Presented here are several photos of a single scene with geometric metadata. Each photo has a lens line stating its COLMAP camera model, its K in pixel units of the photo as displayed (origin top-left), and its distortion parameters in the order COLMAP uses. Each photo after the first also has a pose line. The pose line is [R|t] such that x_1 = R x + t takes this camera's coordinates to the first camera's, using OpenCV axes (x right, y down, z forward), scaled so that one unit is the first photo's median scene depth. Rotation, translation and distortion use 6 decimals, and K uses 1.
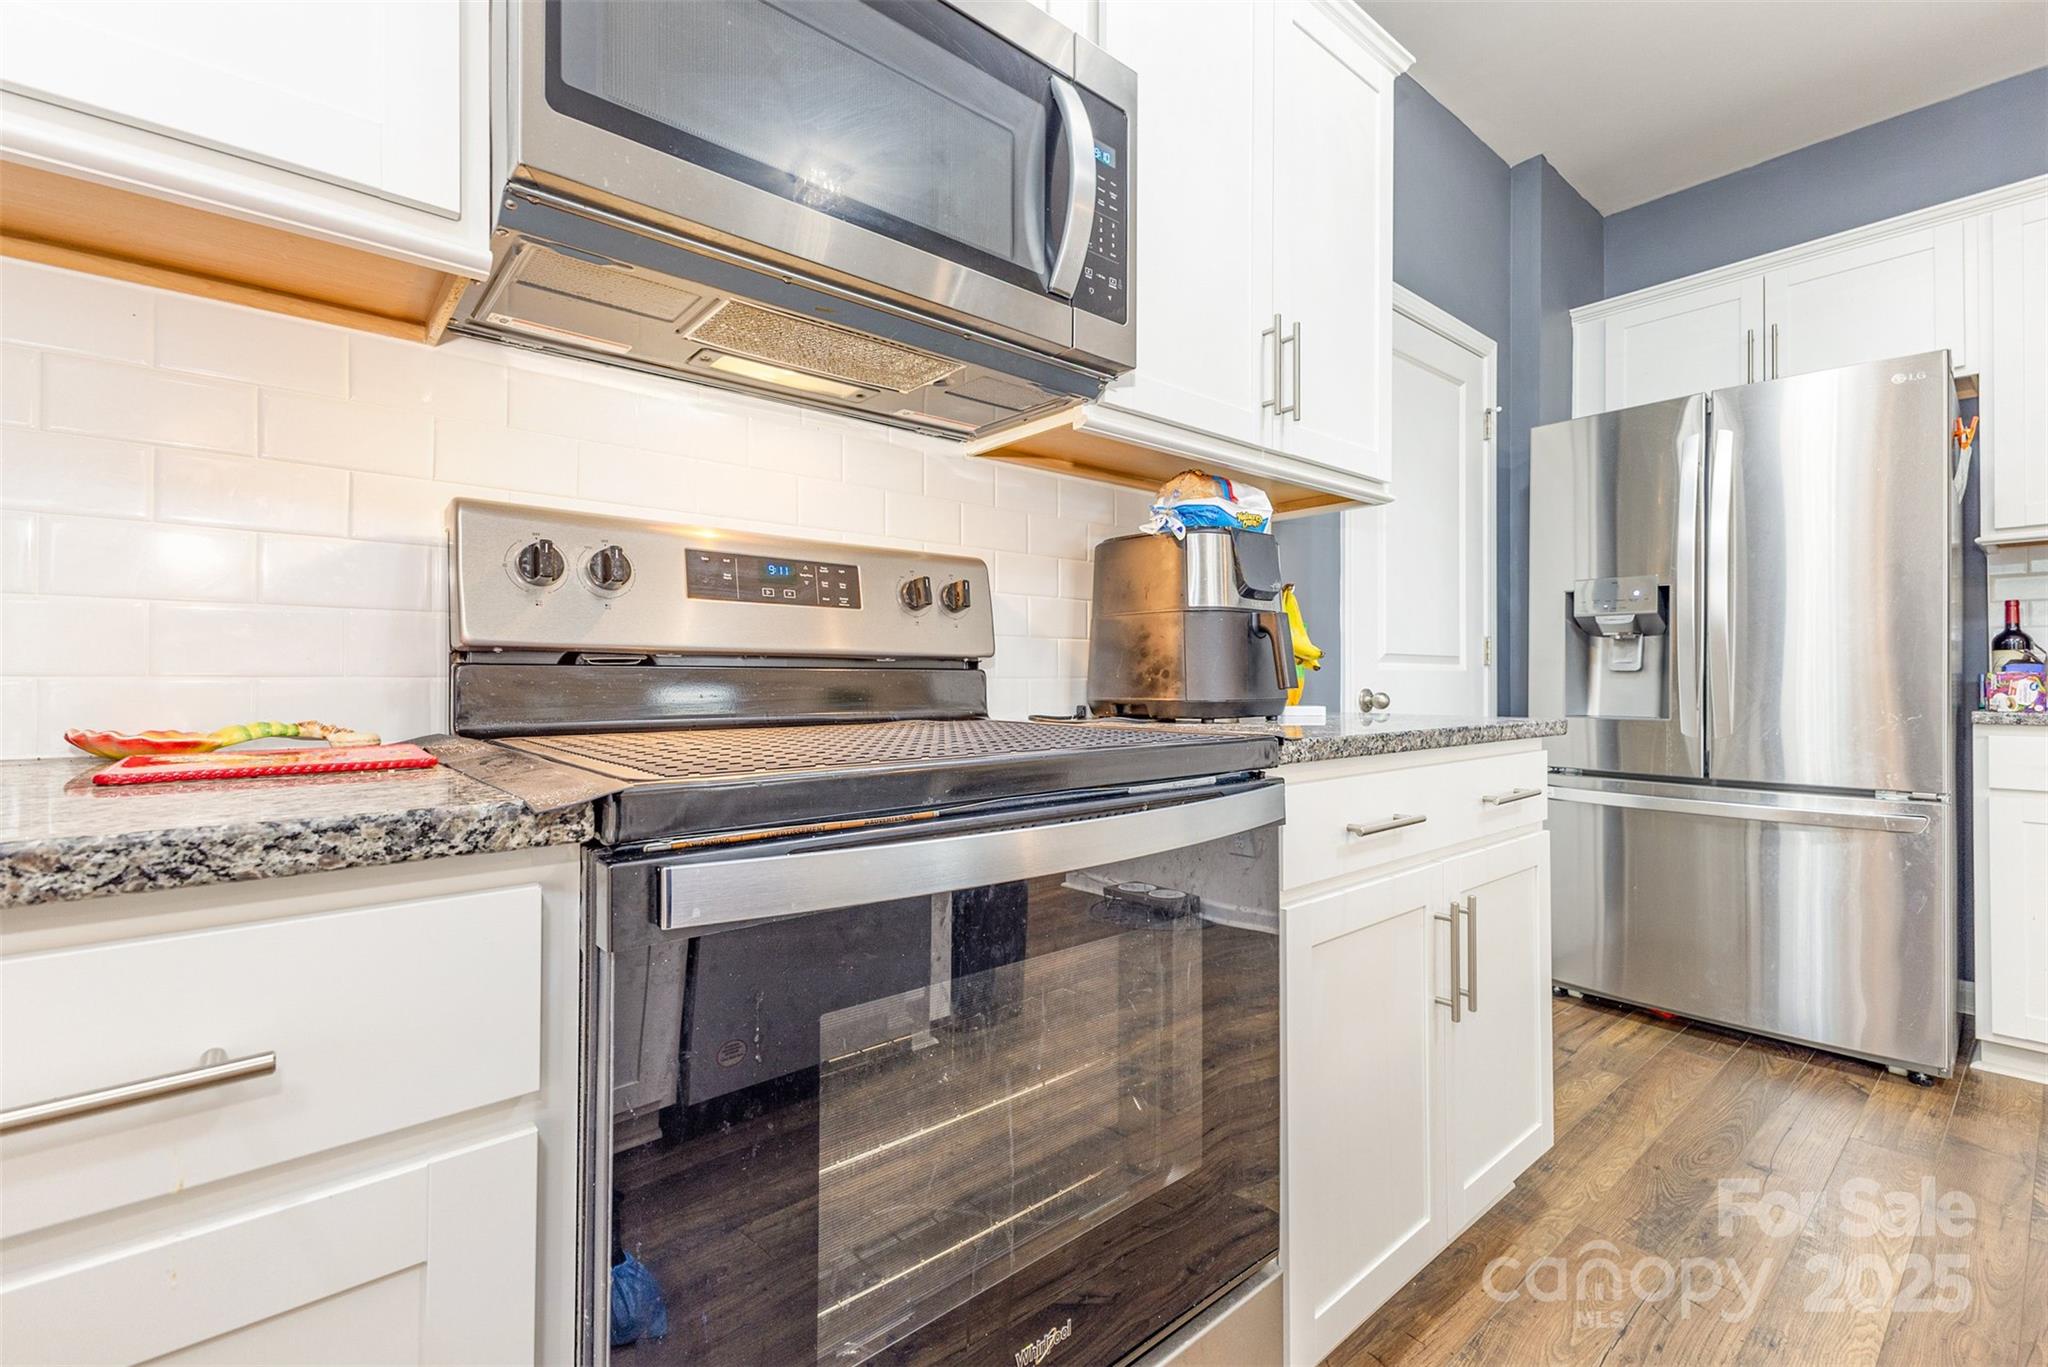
lens RADIAL K [[881.1, 0, 1029.2], [0, 881.1, 682.2], [0, 0, 1]] dist [0.002723, 0.000072]
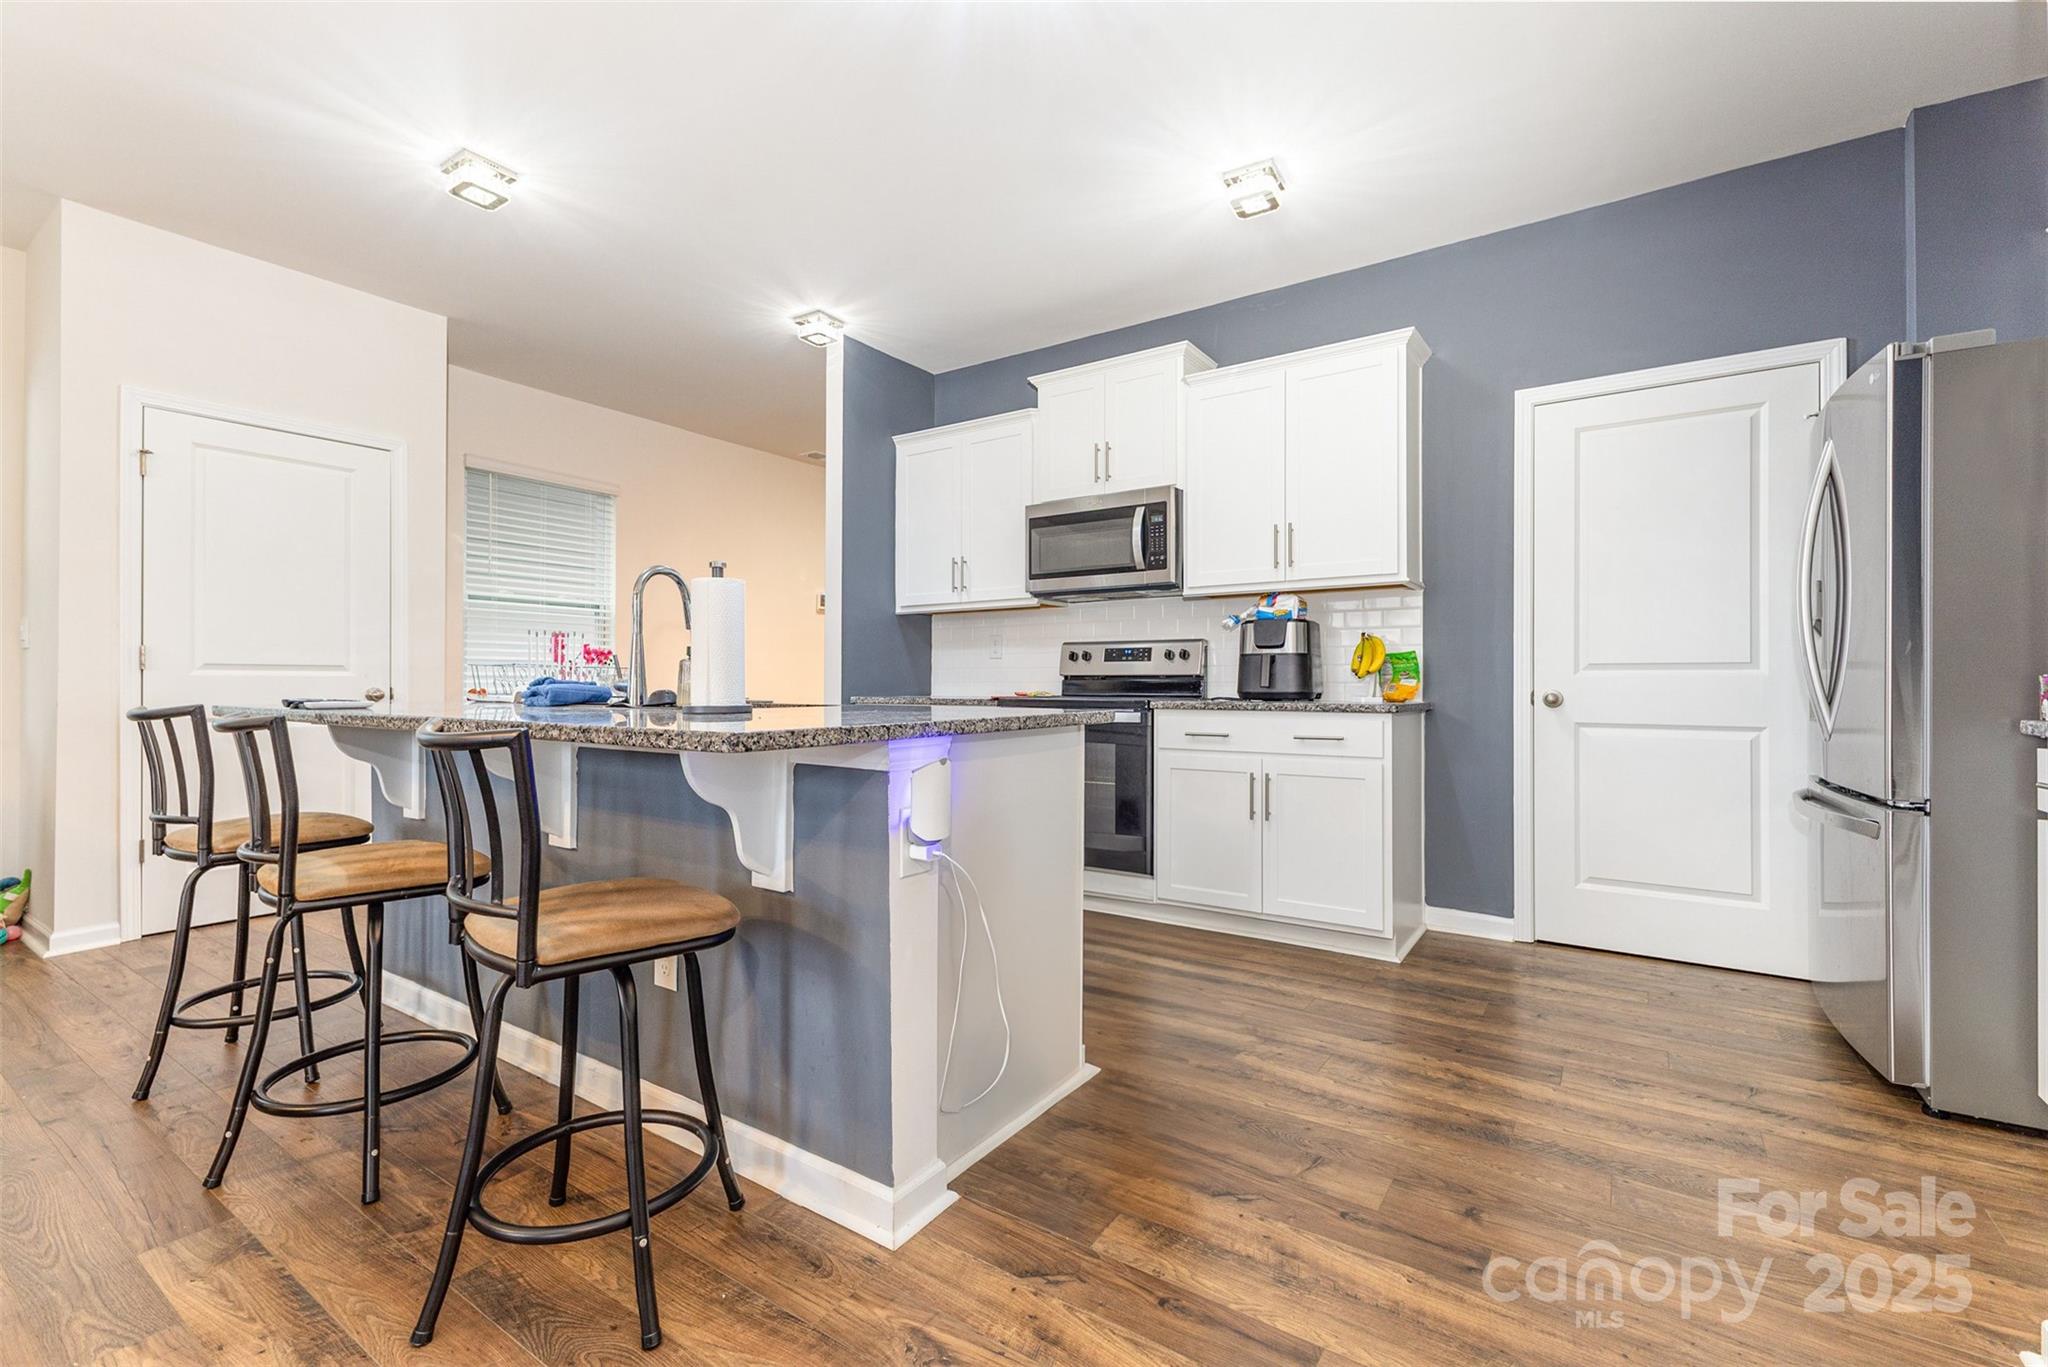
lens RADIAL K [[881.1, 0, 1029.2], [0, 881.1, 682.2], [0, 0, 1]] dist [0.002723, 0.000072]
pose [[0.265697, -0.005363, -0.964042, 2.901273], [-0.003499, 0.999973, -0.006527, 0.016399], [0.964050, 0.005108, 0.265671, -0.287707]]
